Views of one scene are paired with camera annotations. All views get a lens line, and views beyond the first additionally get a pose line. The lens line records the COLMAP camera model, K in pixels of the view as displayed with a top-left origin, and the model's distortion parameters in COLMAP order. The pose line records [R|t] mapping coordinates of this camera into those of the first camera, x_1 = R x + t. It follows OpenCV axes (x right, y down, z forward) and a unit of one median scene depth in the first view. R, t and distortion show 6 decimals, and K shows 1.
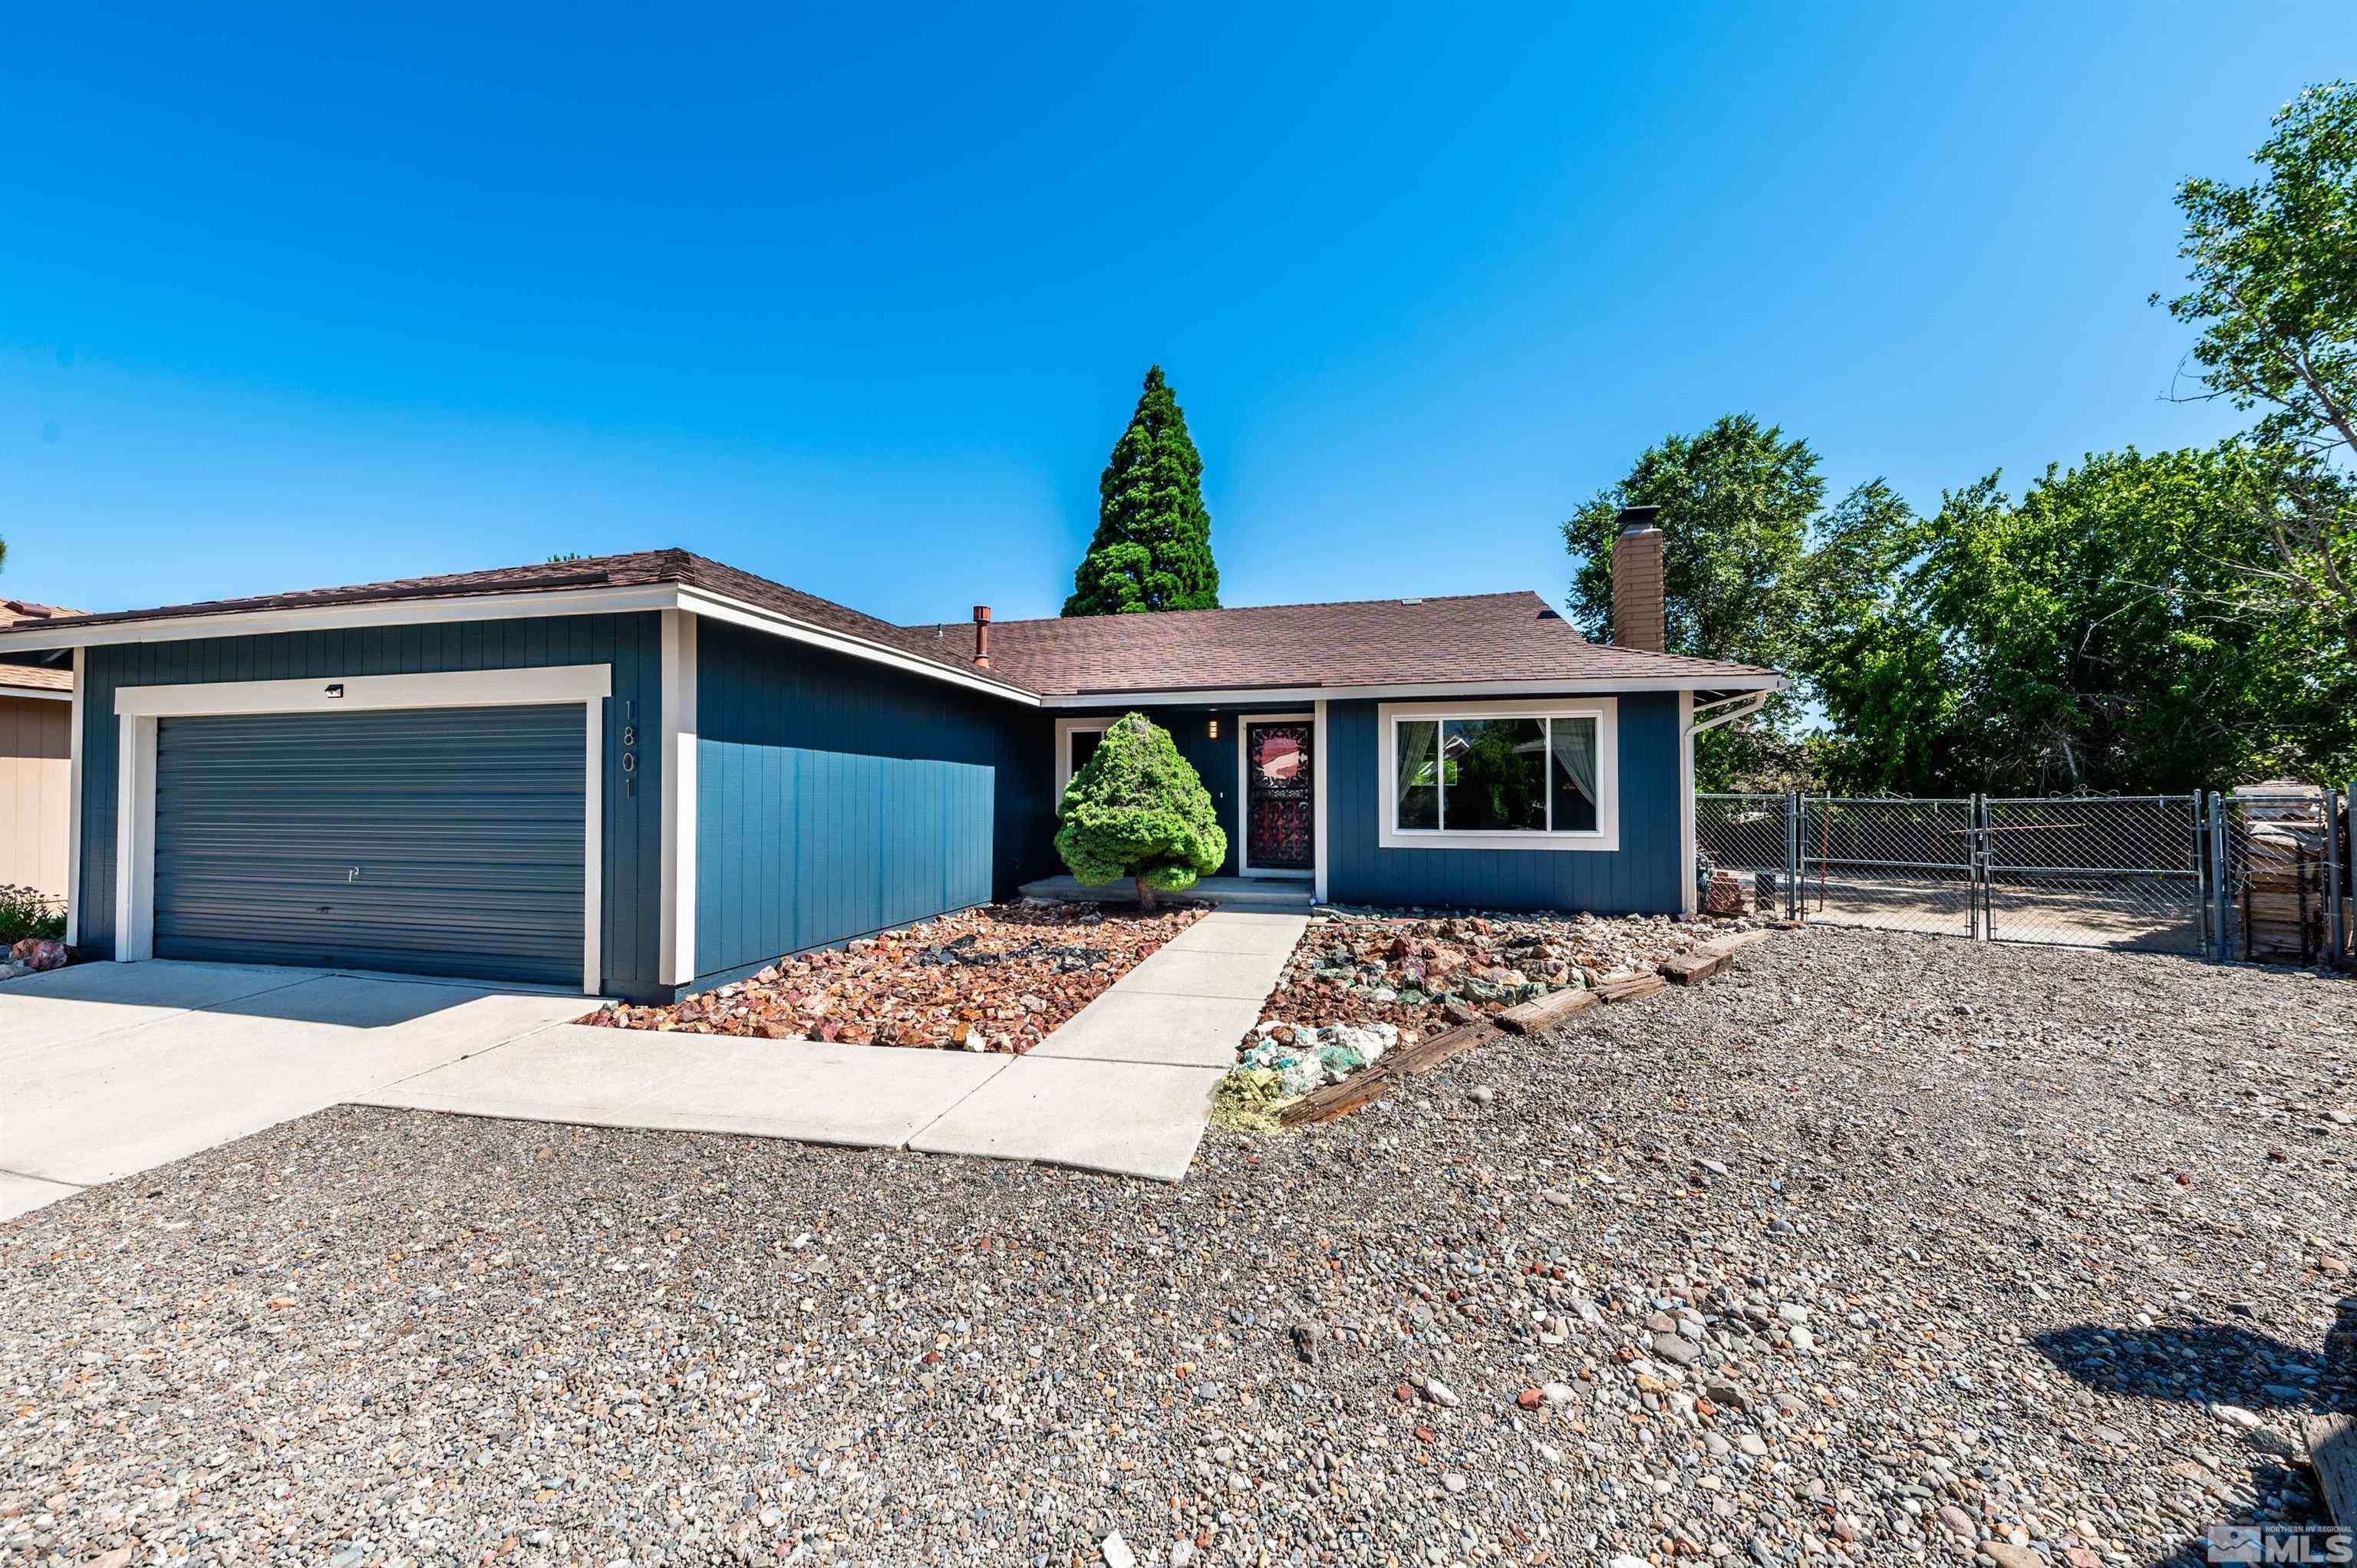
lens RADIAL K [[823.2, 0, 1173.1], [0, 823.2, 784.0], [0, 0, 1]] dist [-0.007345, -0.000430]
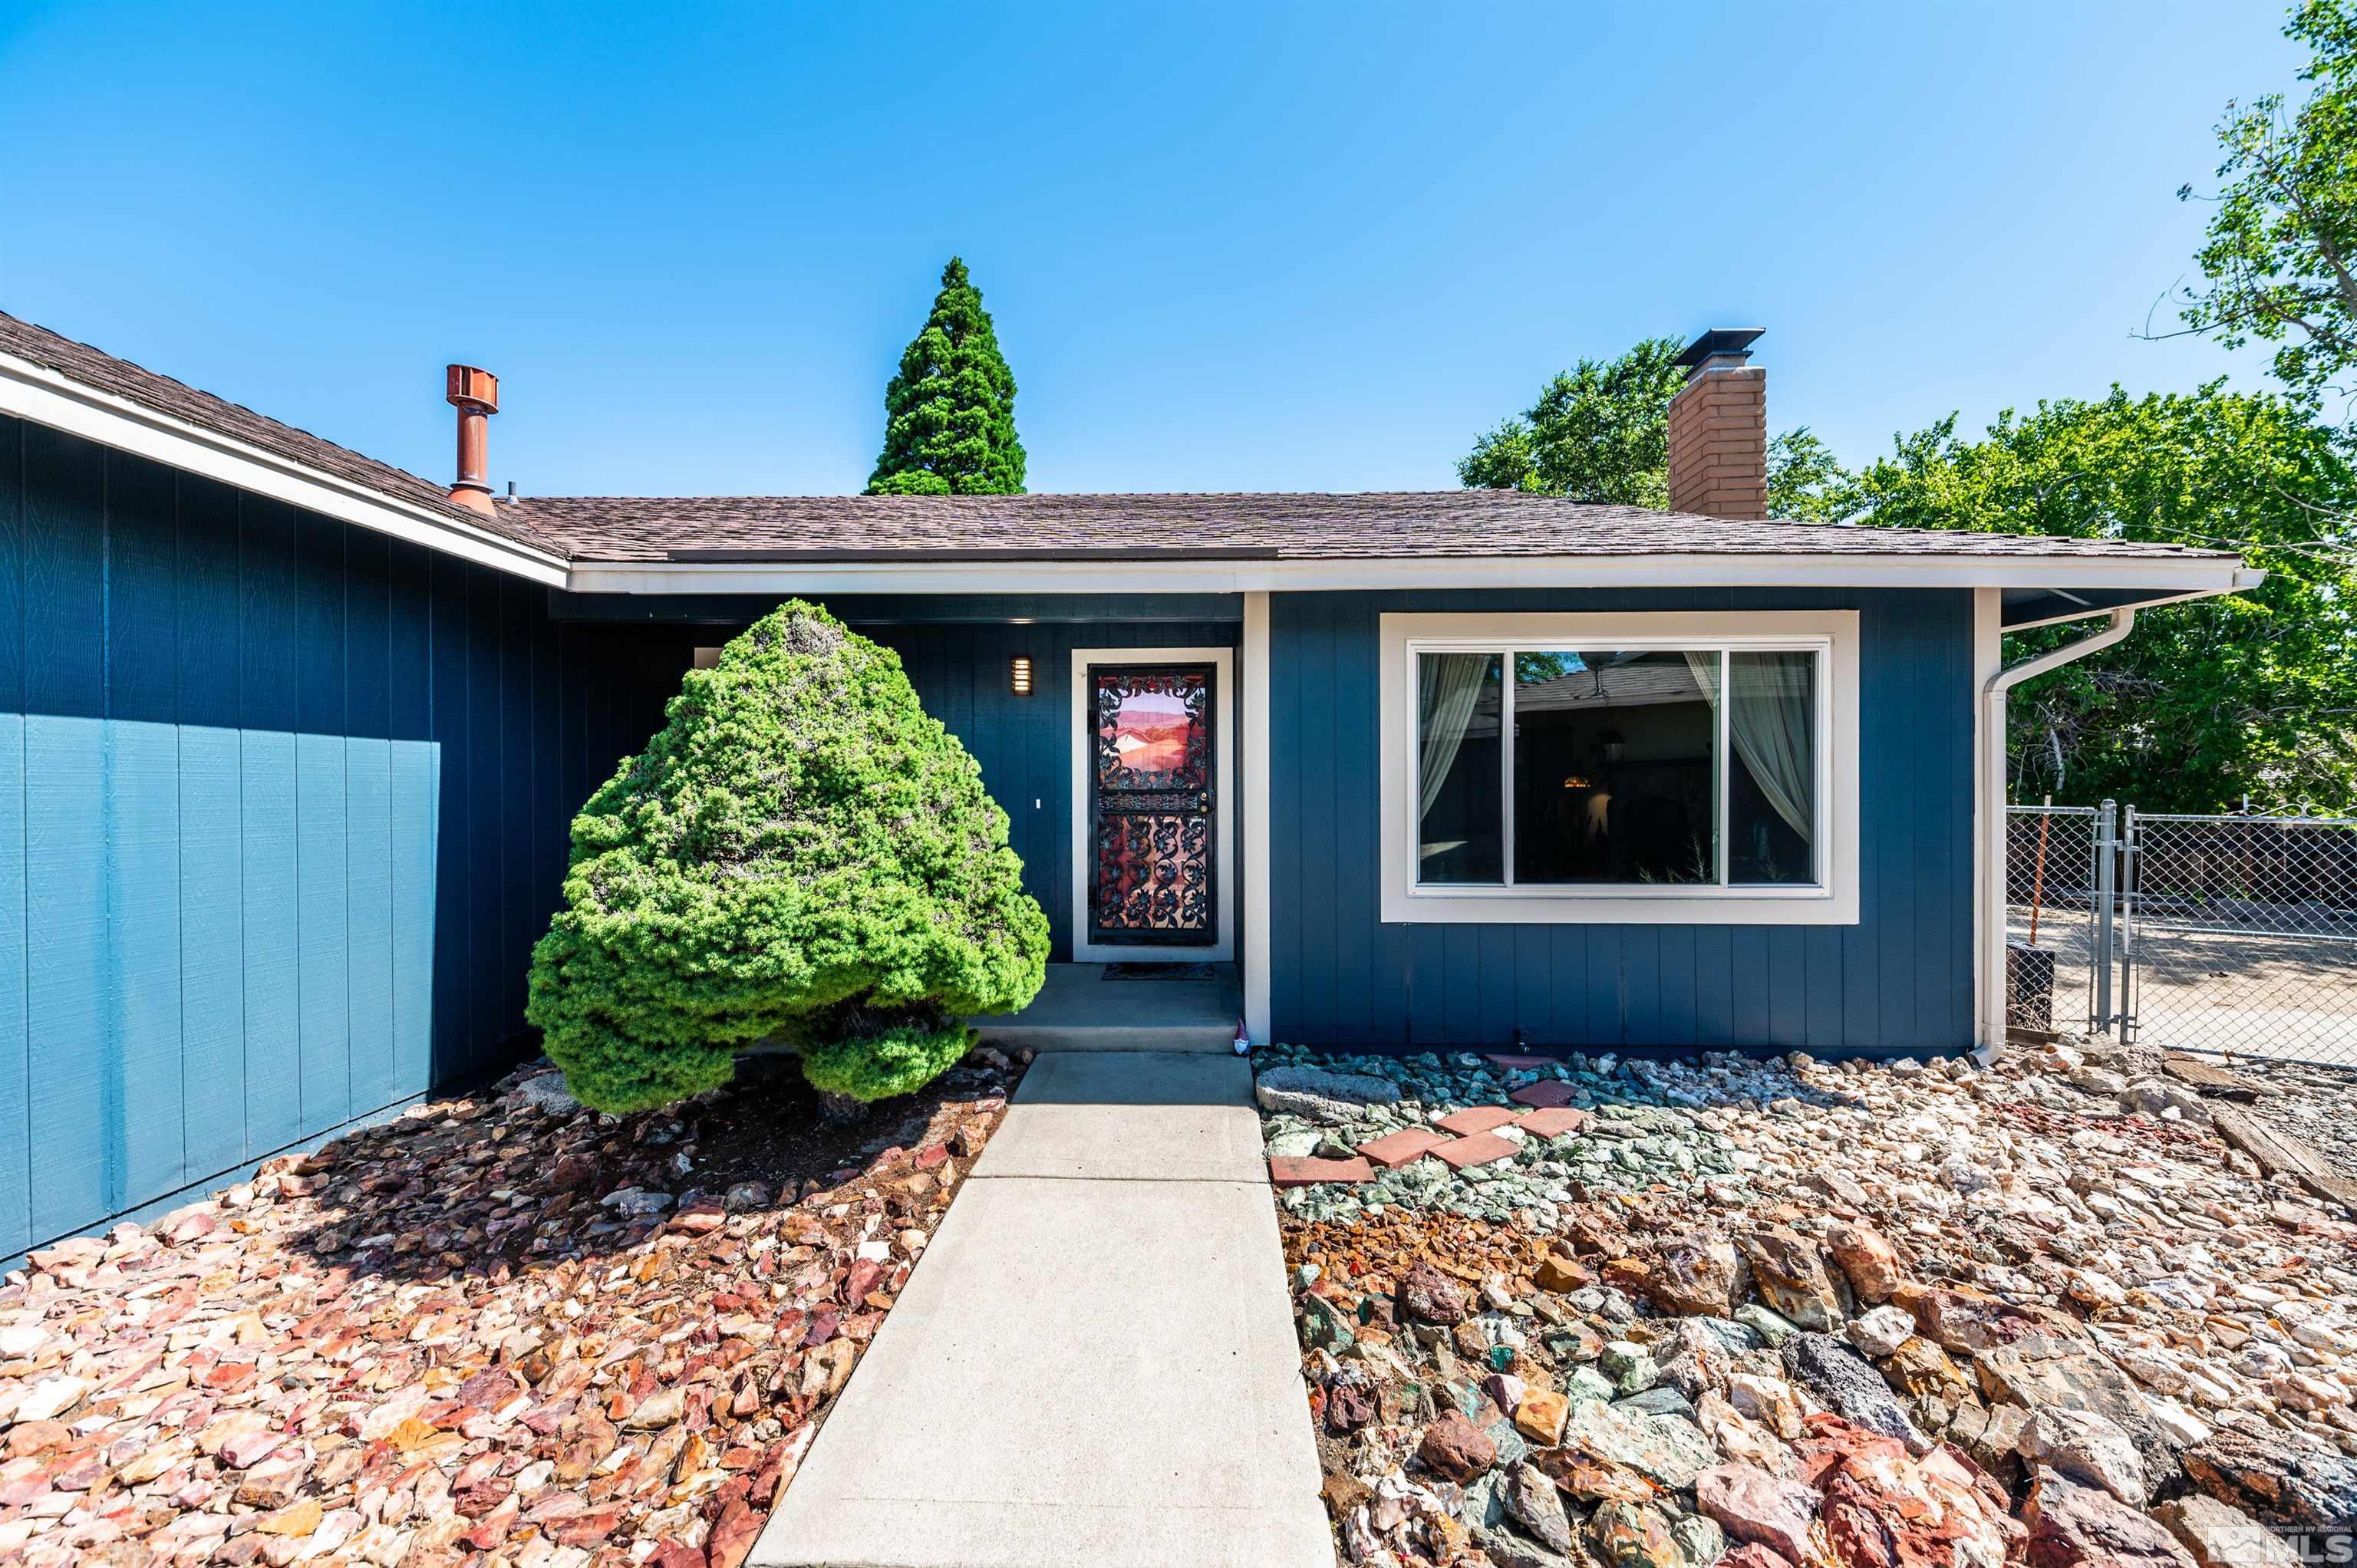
lens RADIAL K [[823.2, 0, 1178.9], [0, 823.2, 790.9], [0, 0, 1]] dist [-0.007345, -0.000430]
pose [[0.974930, -0.003695, 0.222481, 0.030465], [-0.001417, 0.999739, 0.022812, -0.007046], [-0.222507, -0.022556, 0.974670, 0.484971]]
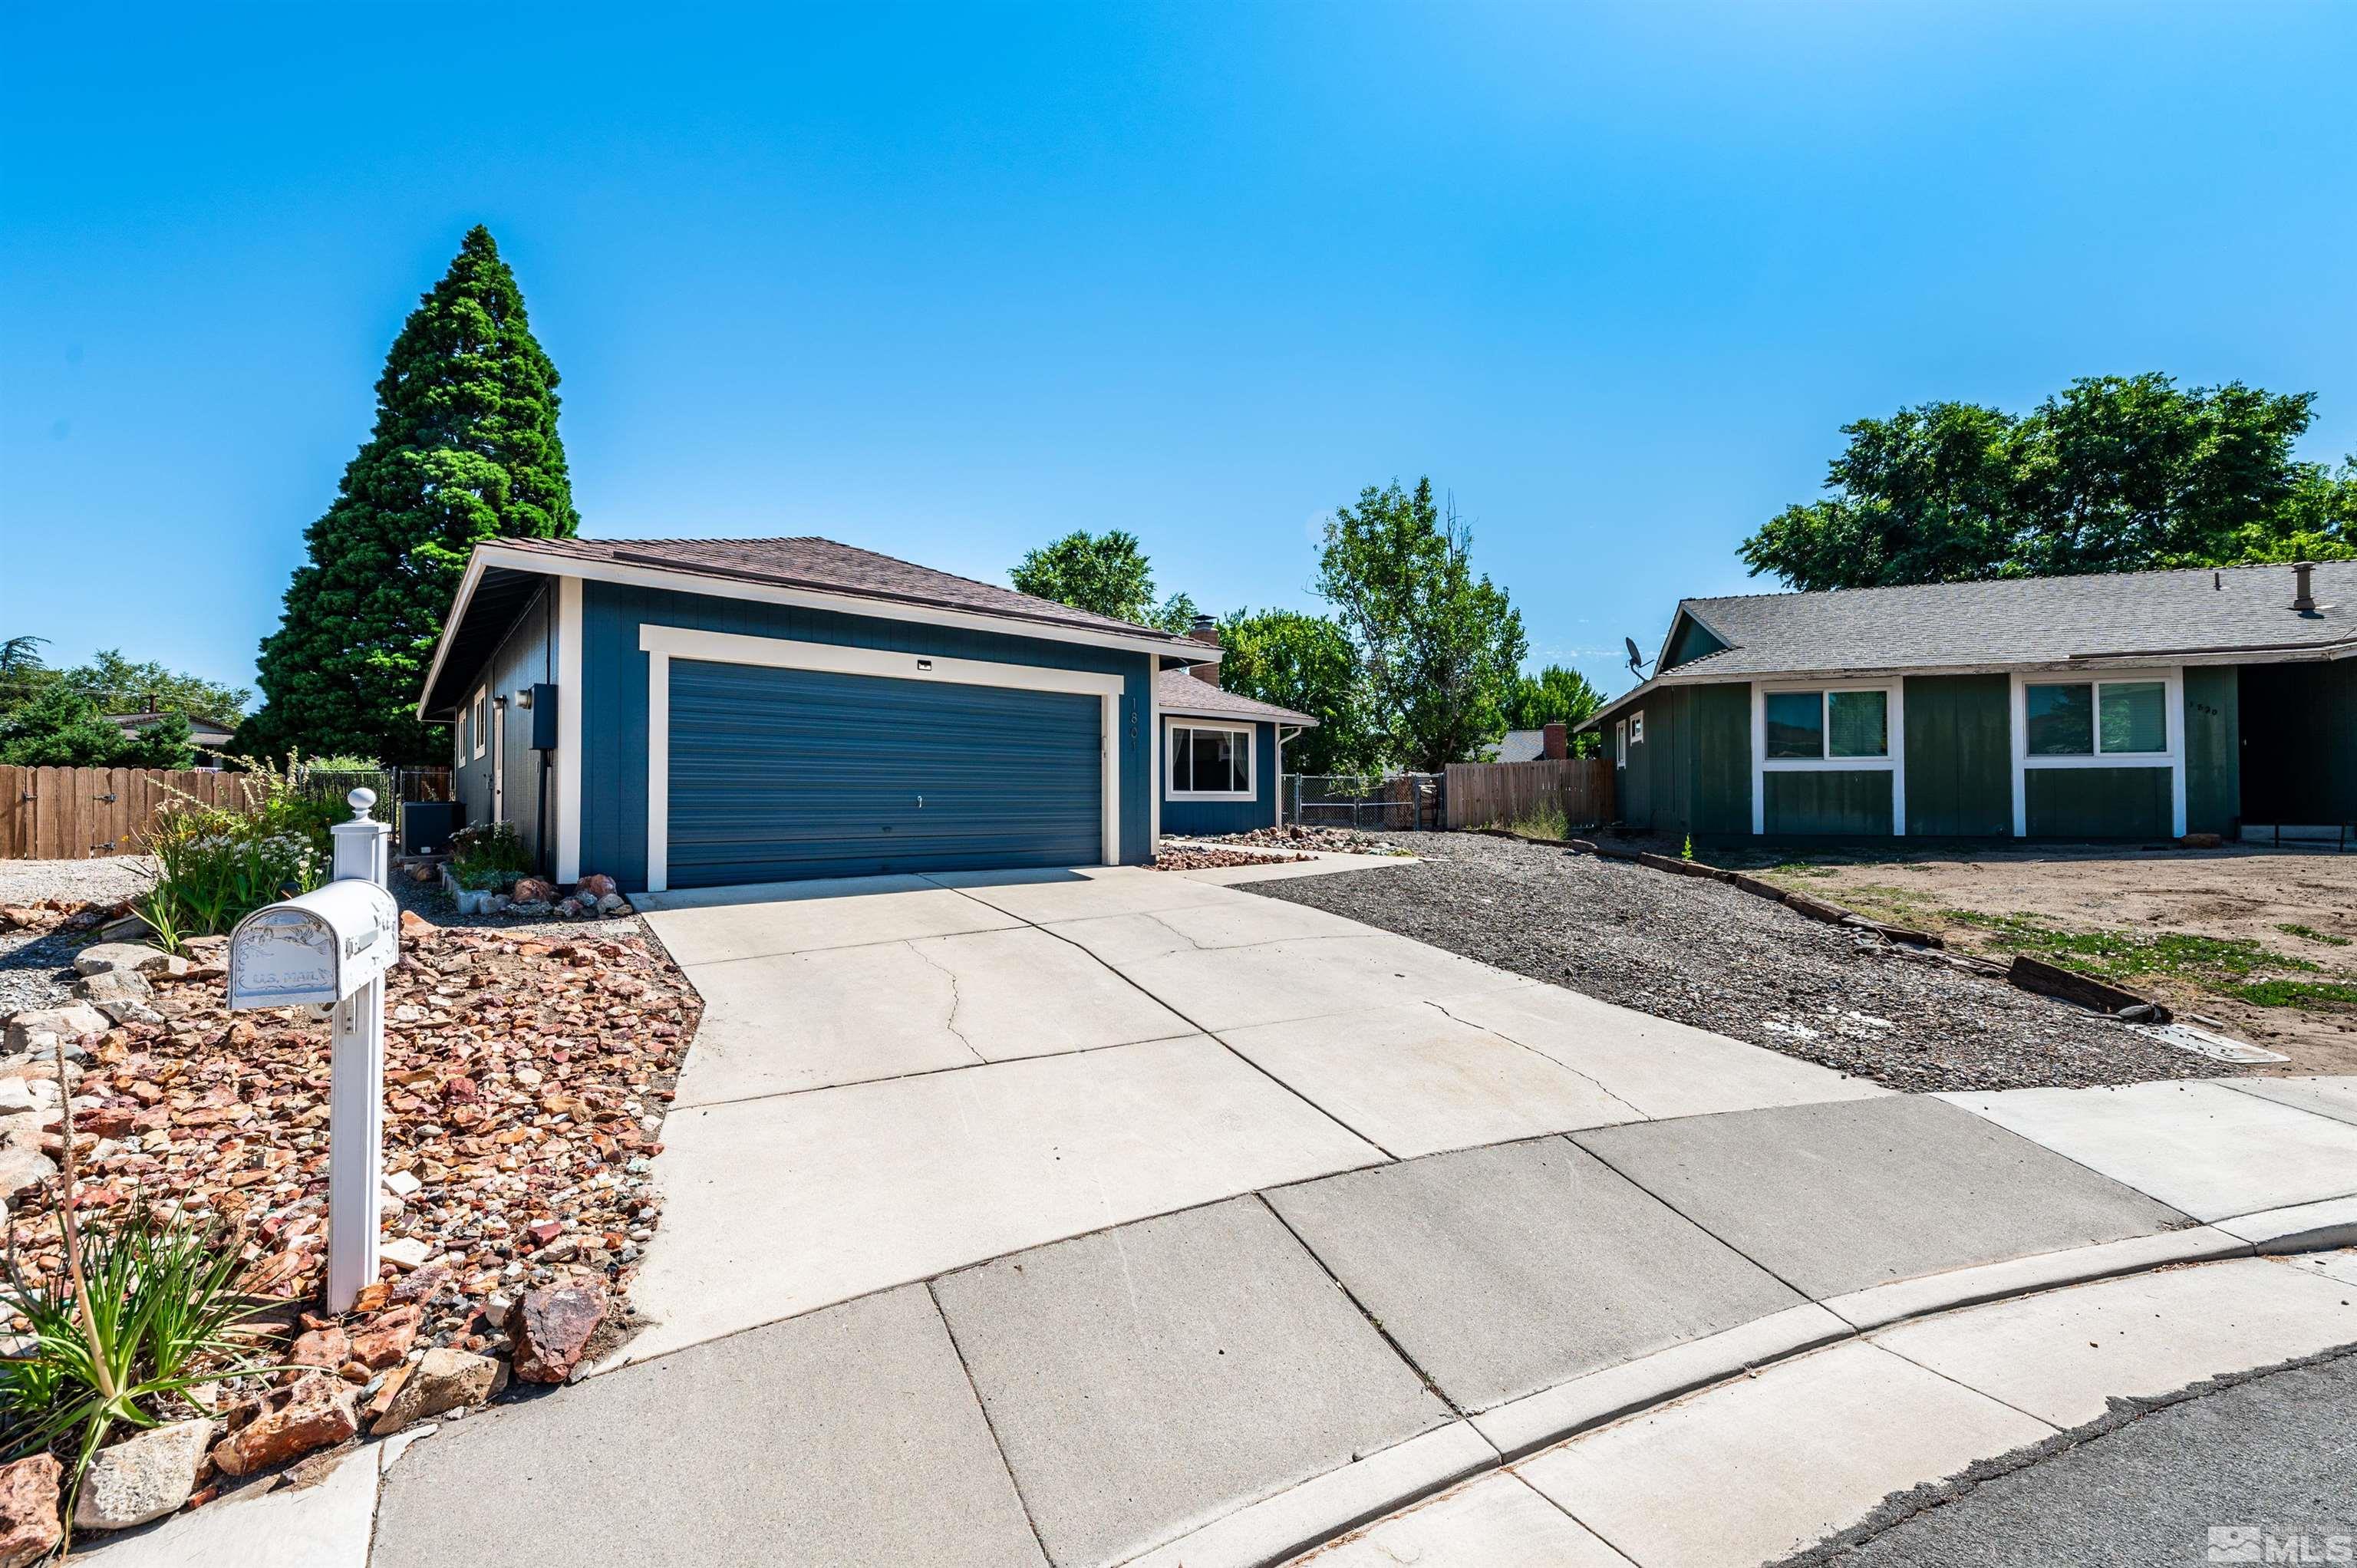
lens RADIAL K [[932.2, 0, 1178.6], [0, 932.2, 787.3], [0, 0, 1]] dist [0.000537, 0.000033]
pose [[0.579832, 0.012244, 0.814644, -1.124983], [-0.011756, 0.999909, -0.006660, 0.051854], [-0.814652, -0.005715, 0.579923, -0.133867]]
